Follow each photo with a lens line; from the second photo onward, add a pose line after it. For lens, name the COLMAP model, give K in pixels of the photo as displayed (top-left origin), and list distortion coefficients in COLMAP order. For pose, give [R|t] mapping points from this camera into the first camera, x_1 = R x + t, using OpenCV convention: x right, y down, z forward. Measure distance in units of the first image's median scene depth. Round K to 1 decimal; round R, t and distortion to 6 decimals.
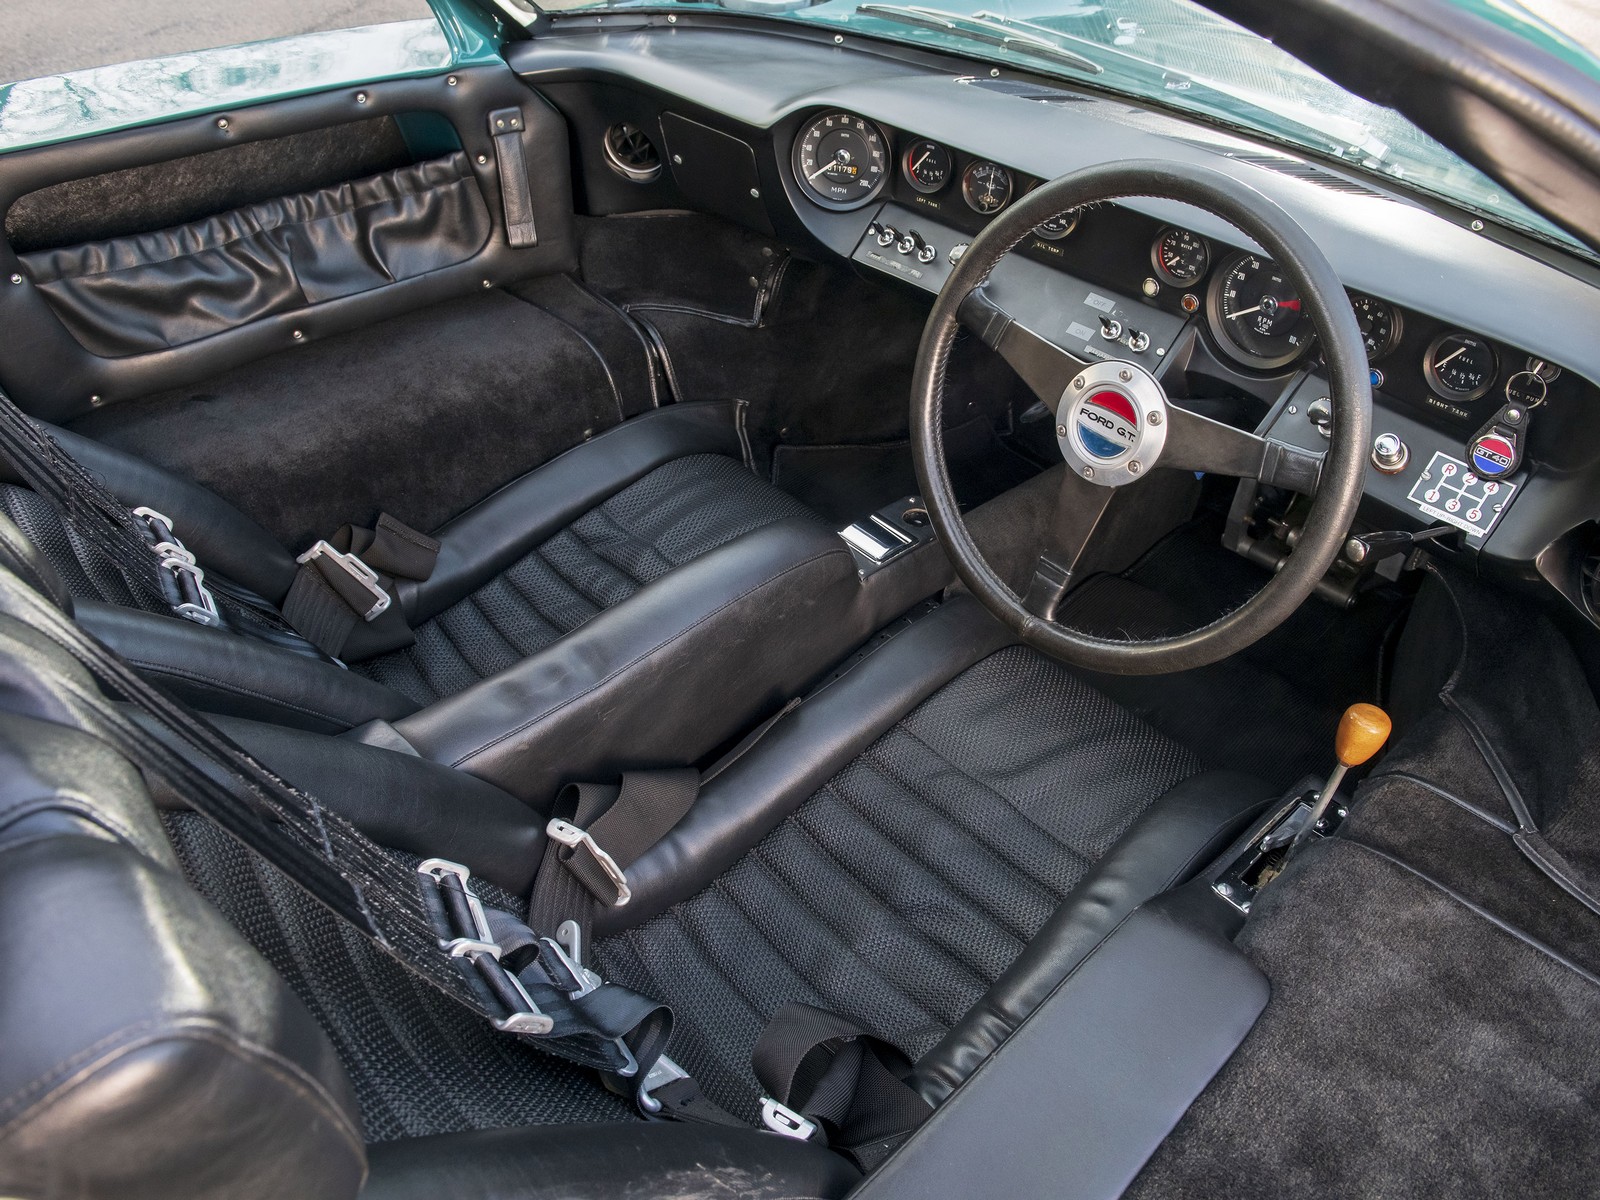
lens RADIAL K [[1205.0, 0, 837.7], [0, 1205.0, 589.5], [0, 0, 1]] dist [-0.053720, -0.006135]
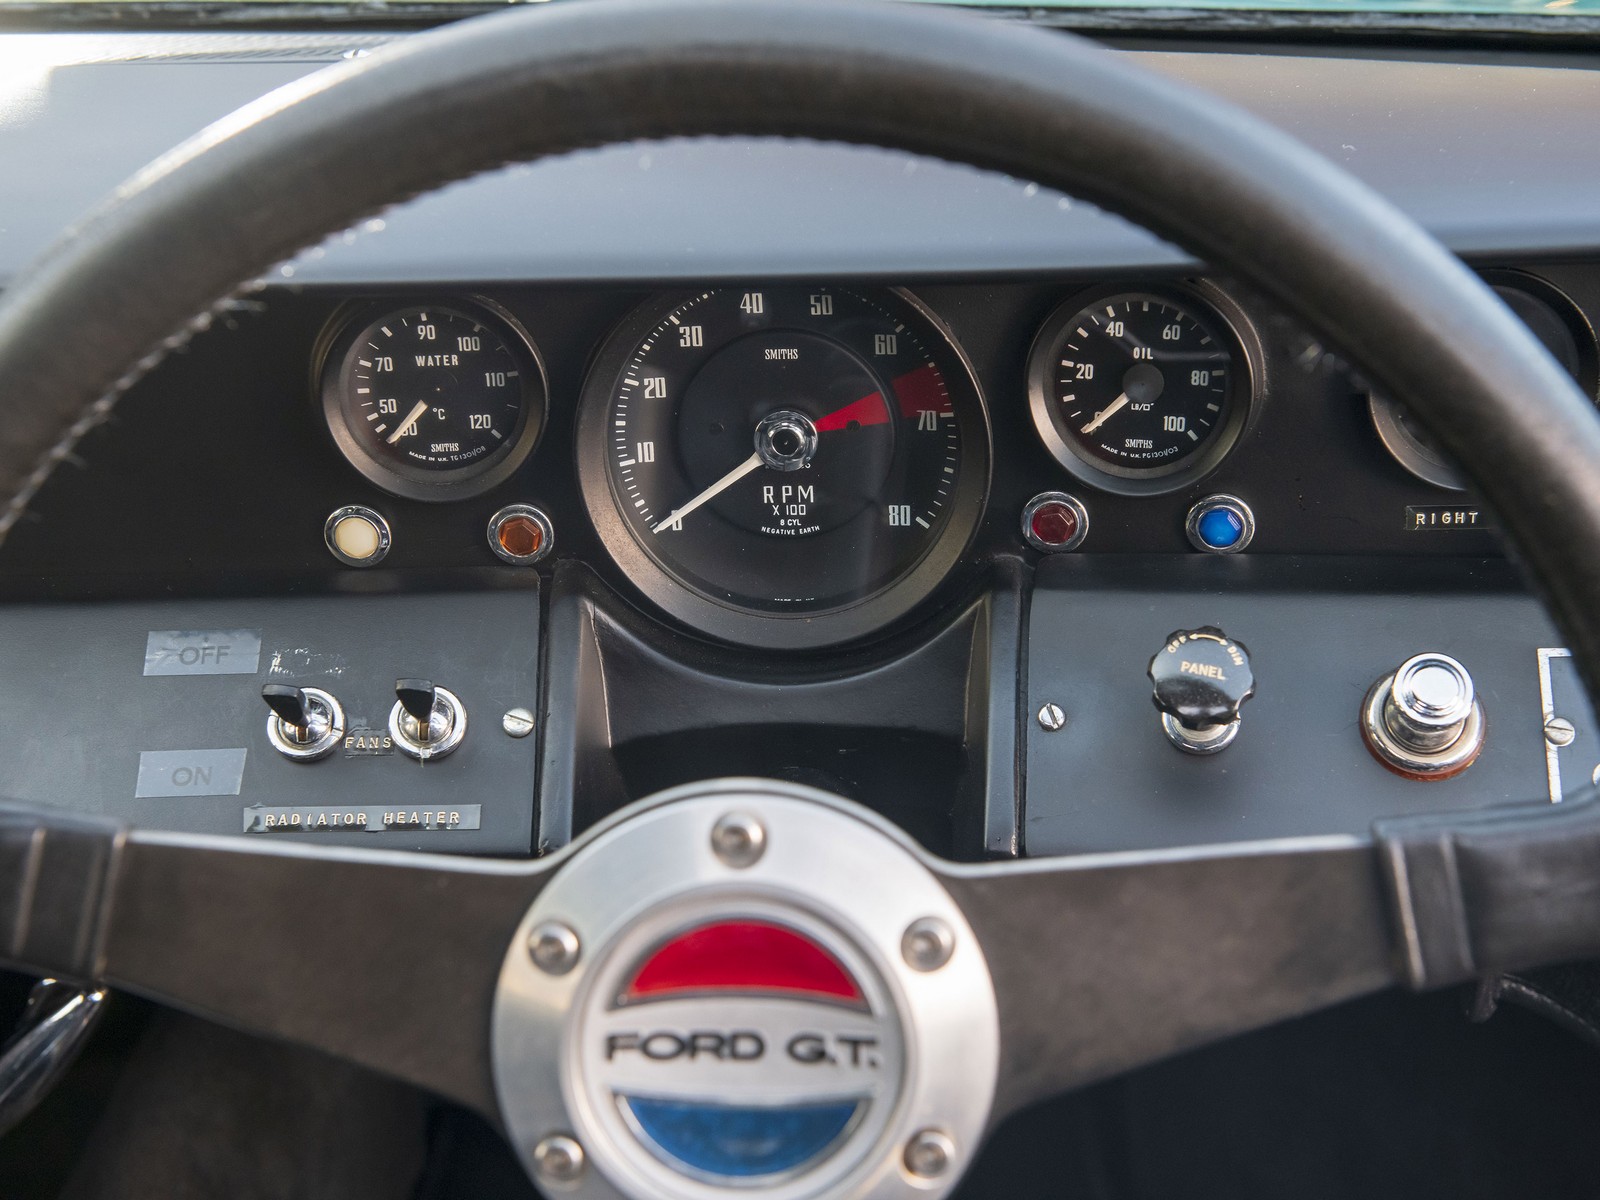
lens RADIAL K [[2762.5, 0, 877.9], [0, 2762.5, 596.3], [0, 0, 1]] dist [0.093220, 0.230694]
pose [[0.706635, -0.347245, 0.616512, -0.056300], [0.477437, 0.877052, -0.053238, -0.136263], [-0.522227, 0.331966, 0.785543, 0.396830]]
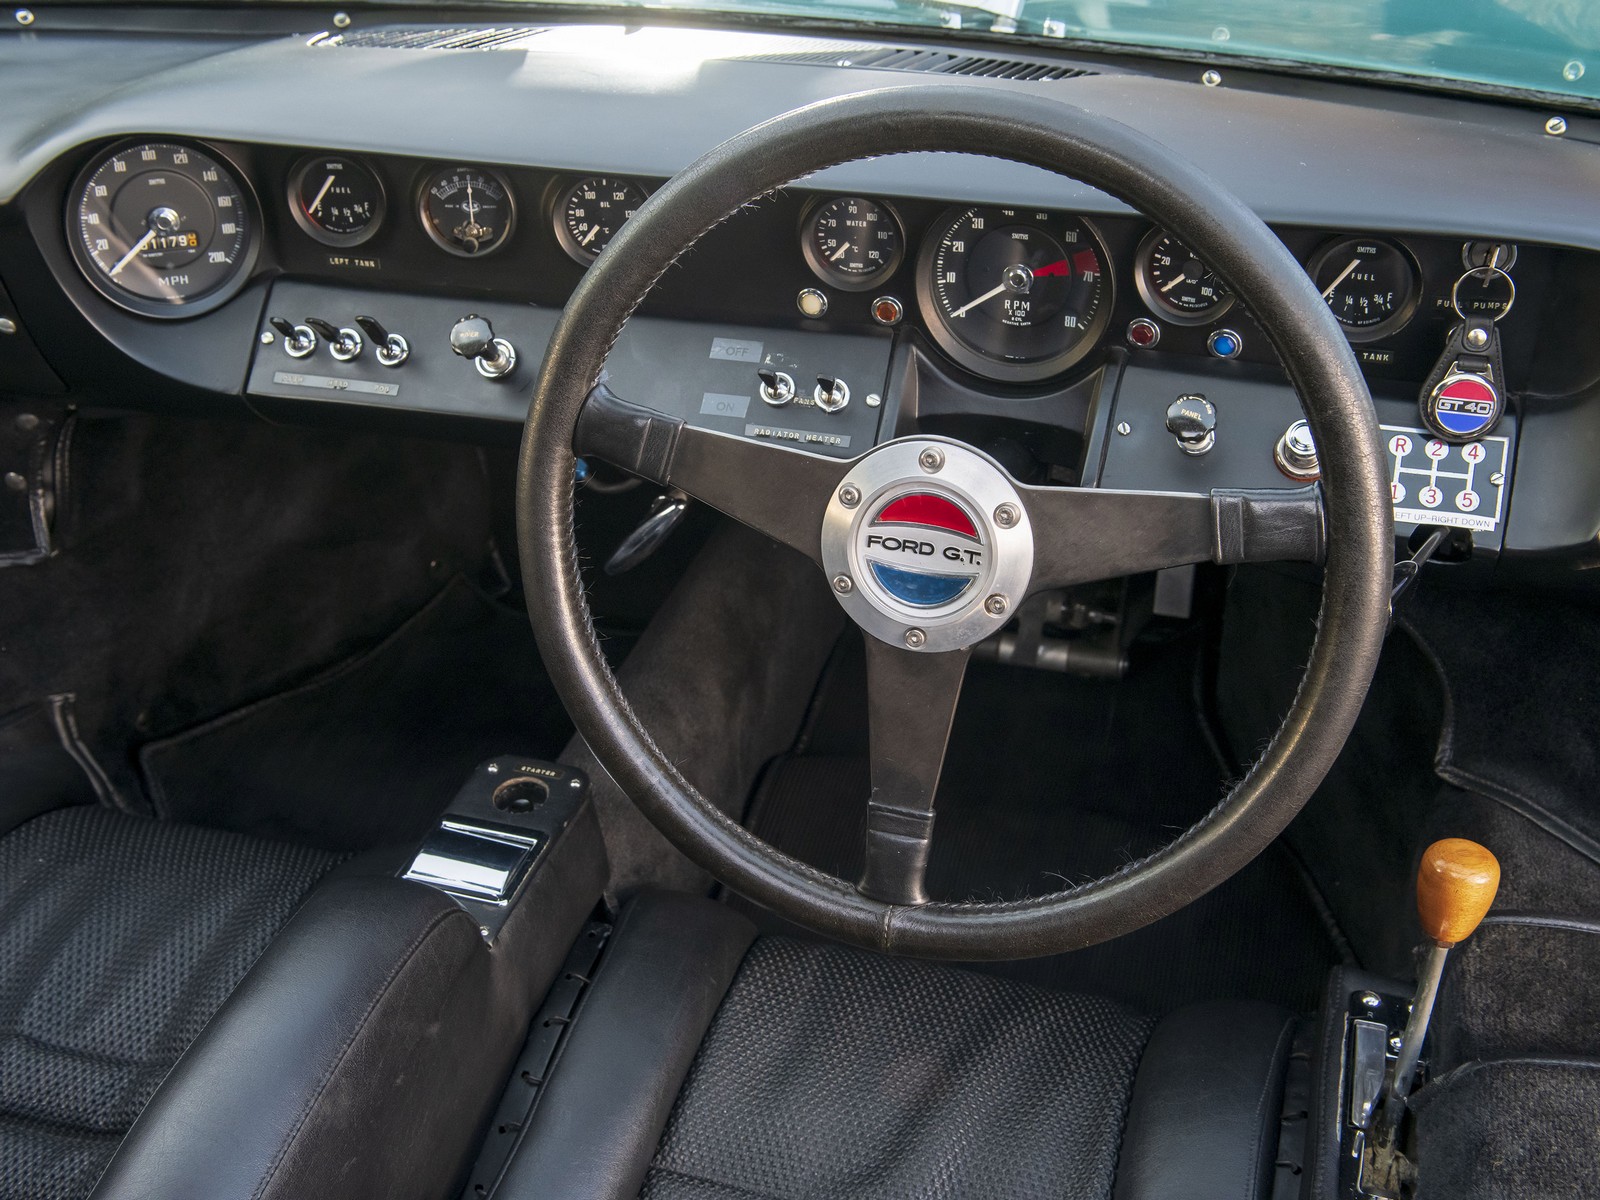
lens RADIAL K [[1800.2, 0, 815.7], [0, 1800.2, 591.4], [0, 0, 1]] dist [0.023484, 0.031492]
pose [[0.862265, -0.318756, 0.393566, -0.127265], [0.352658, 0.935634, -0.014851, -0.096666], [-0.363500, 0.151600, 0.919177, 0.181402]]
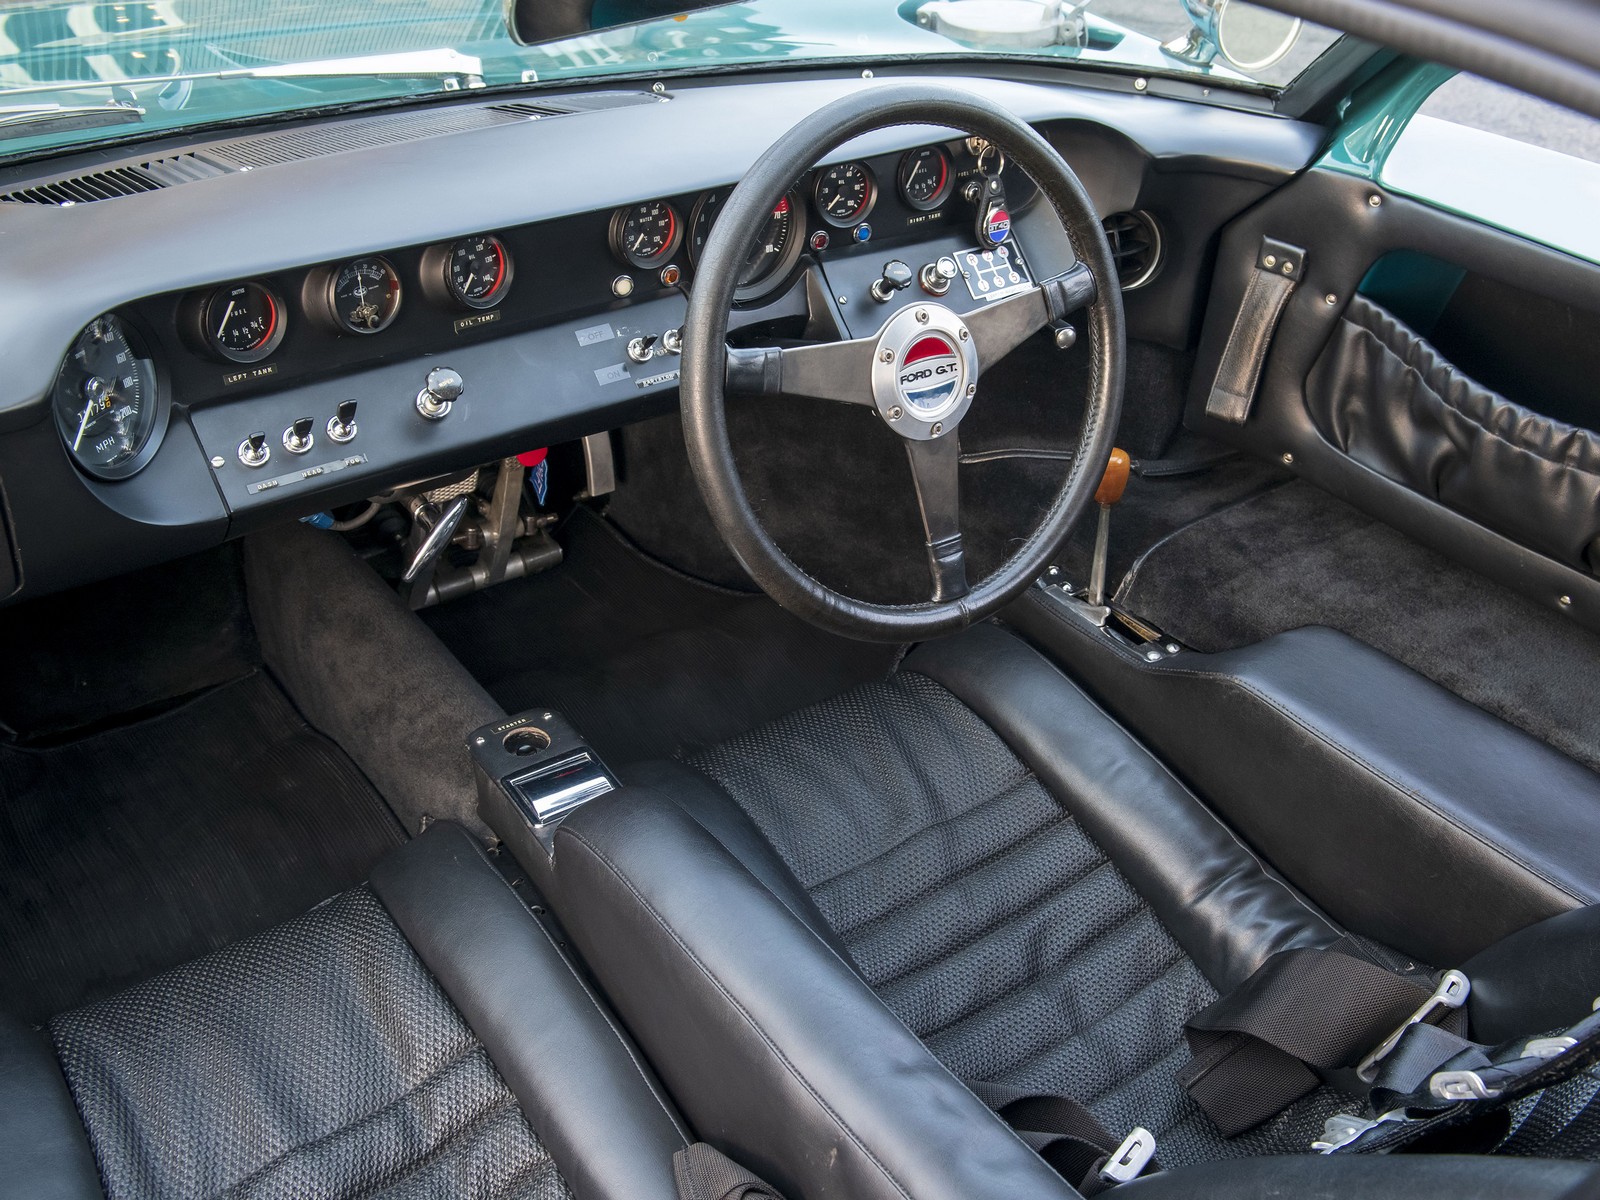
lens RADIAL K [[1530.2, 0, 846.6], [0, 1530.2, 623.4], [0, 0, 1]] dist [-0.006328, 0.003849]
pose [[0.115328, -0.589990, 0.799131, -0.645822], [0.577310, 0.694488, 0.429417, -0.422623], [-0.808339, 0.411823, 0.420701, 0.495245]]
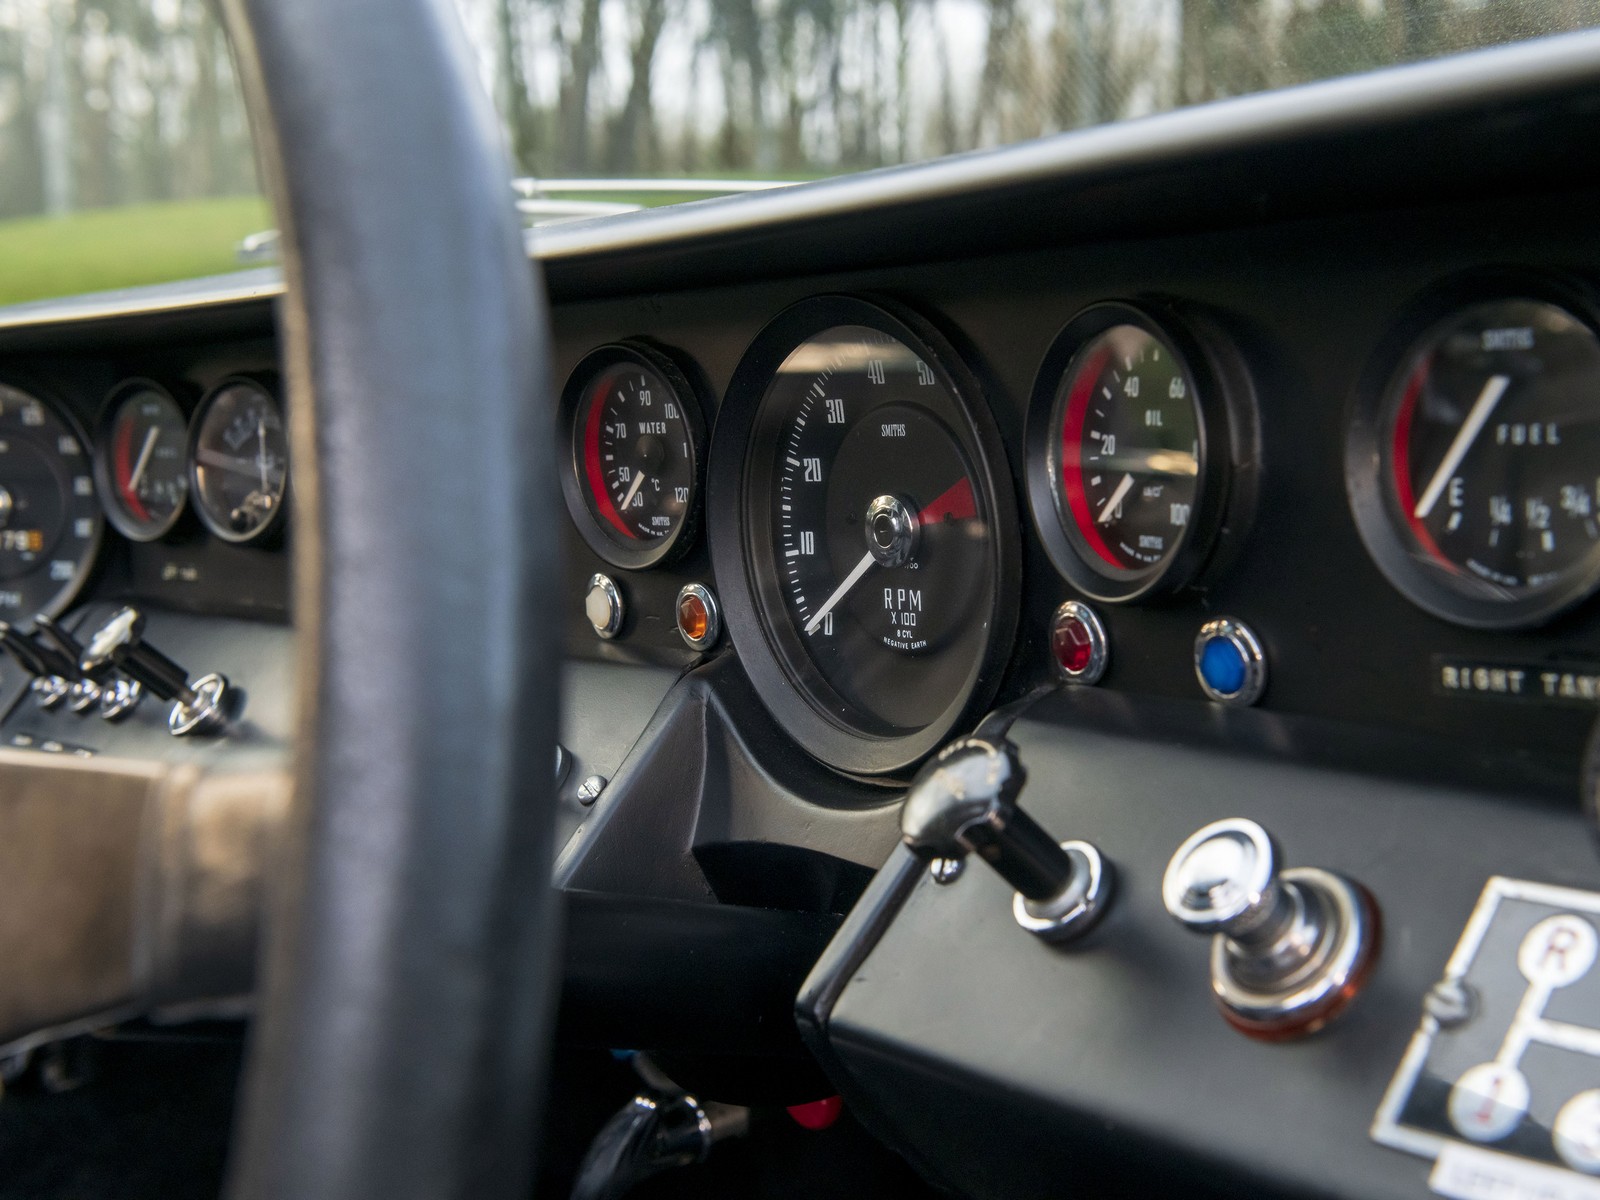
lens RADIAL K [[2250.5, 0, 860.8], [0, 2250.5, 602.5], [0, 0, 1]] dist [0.107818, -0.005380]
pose [[0.988588, -0.114073, -0.098398, 0.350026], [0.049324, 0.862254, -0.504068, 0.019417], [0.142344, 0.493462, 0.858040, 0.510196]]
